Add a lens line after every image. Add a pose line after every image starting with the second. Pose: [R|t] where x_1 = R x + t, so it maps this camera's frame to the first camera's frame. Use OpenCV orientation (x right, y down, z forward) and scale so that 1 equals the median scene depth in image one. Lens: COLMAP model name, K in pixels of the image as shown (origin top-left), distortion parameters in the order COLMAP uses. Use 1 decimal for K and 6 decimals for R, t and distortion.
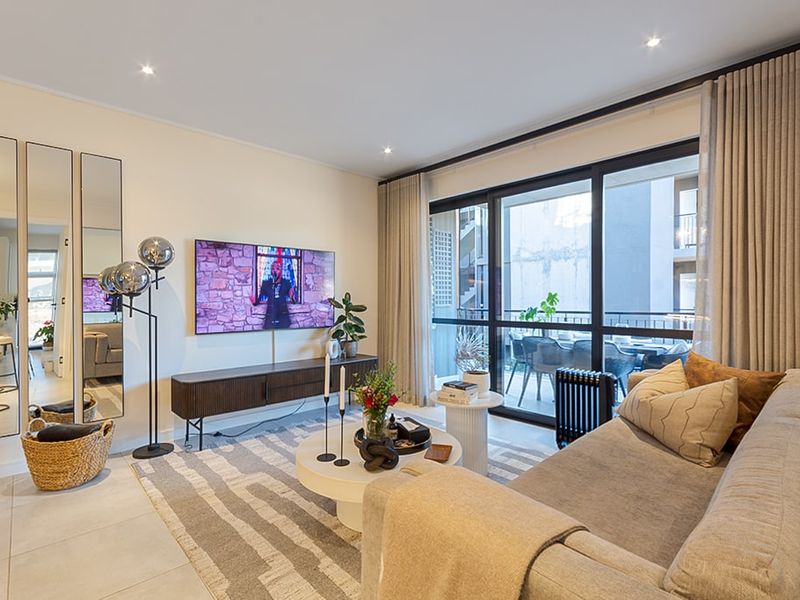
lens RADIAL K [[409.2, 0, 398.3], [0, 409.2, 305.4], [0, 0, 1]] dist [-0.000605, 0.000061]
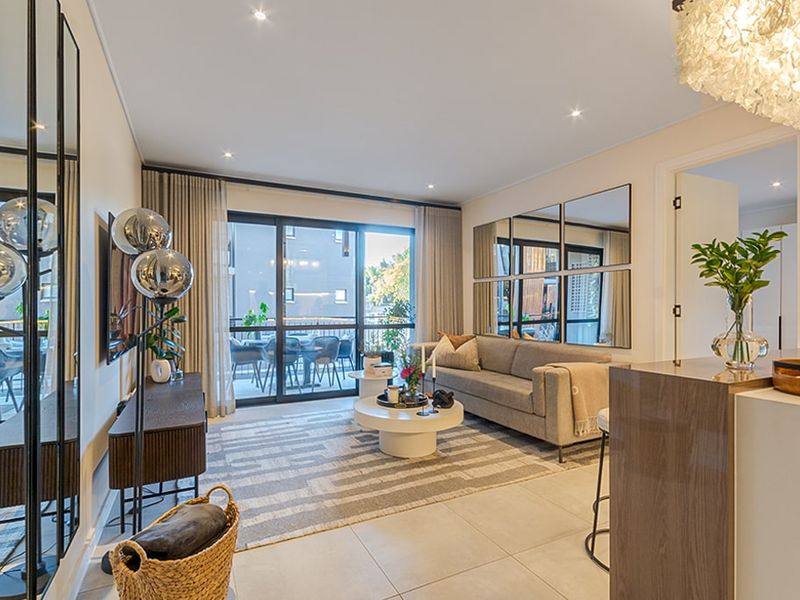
lens RADIAL K [[409.2, 0, 398.3], [0, 409.2, 305.4], [0, 0, 1]] dist [-0.000605, 0.000061]
pose [[0.268187, 0.006948, 0.963342, -1.360609], [0.014292, 0.999835, -0.011190, -0.007660], [-0.963261, 0.016769, 0.268043, 0.559321]]
